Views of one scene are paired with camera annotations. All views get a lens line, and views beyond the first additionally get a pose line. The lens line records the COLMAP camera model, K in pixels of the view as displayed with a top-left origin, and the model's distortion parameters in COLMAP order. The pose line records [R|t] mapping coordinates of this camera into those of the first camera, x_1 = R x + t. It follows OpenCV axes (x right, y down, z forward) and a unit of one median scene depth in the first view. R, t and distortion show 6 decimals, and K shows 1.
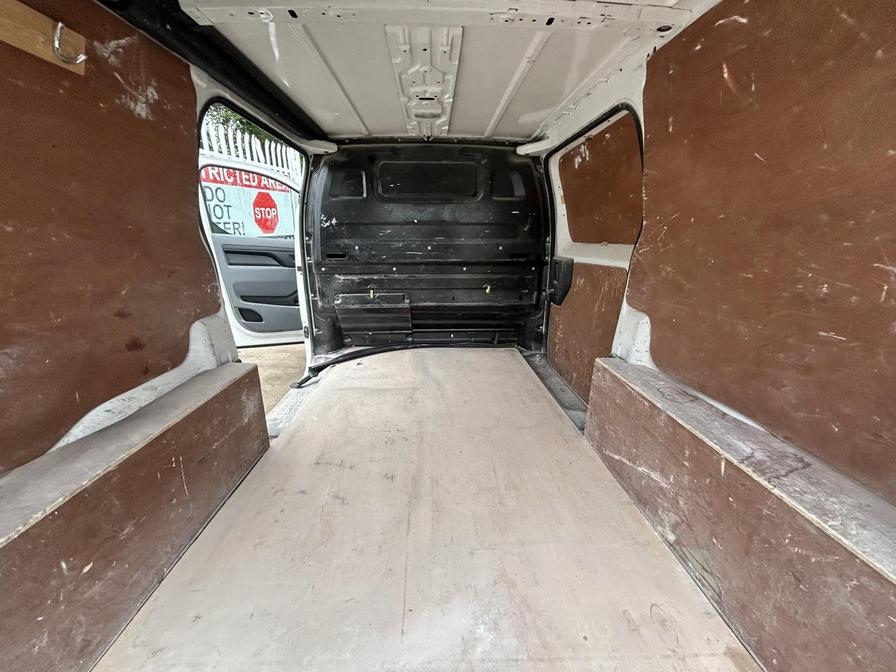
lens RADIAL K [[362.8, 0, 449.5], [0, 362.8, 334.2], [0, 0, 1]] dist [-0.000888, -0.000082]
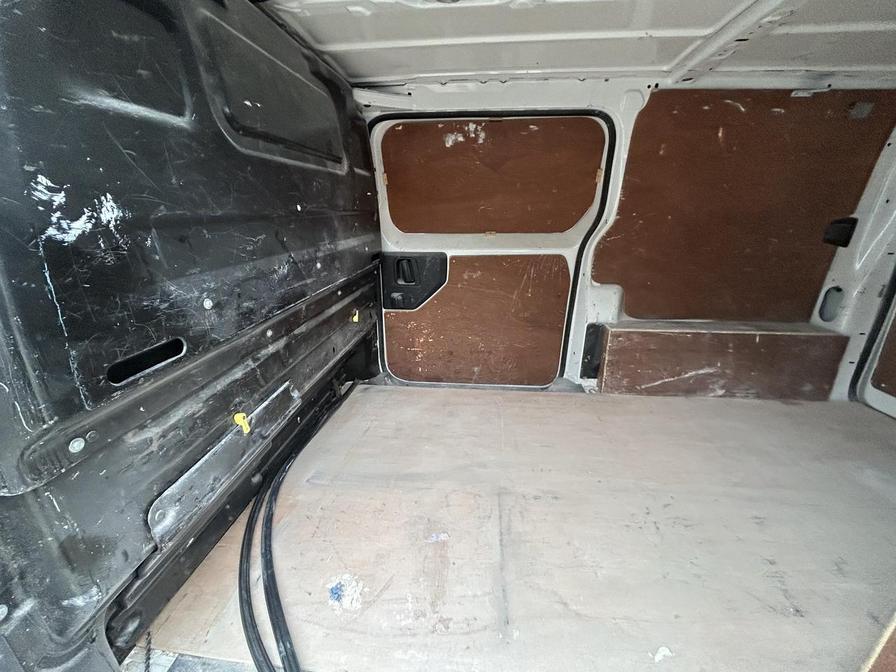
lens RADIAL K [[362.8, 0, 447.4], [0, 362.8, 332.8], [0, 0, 1]] dist [-0.000888, -0.000082]
pose [[0.150241, -0.324310, 0.933944, -0.829553], [0.263252, 0.923684, 0.278398, -0.408327], [-0.952956, 0.204036, 0.224150, 1.255452]]
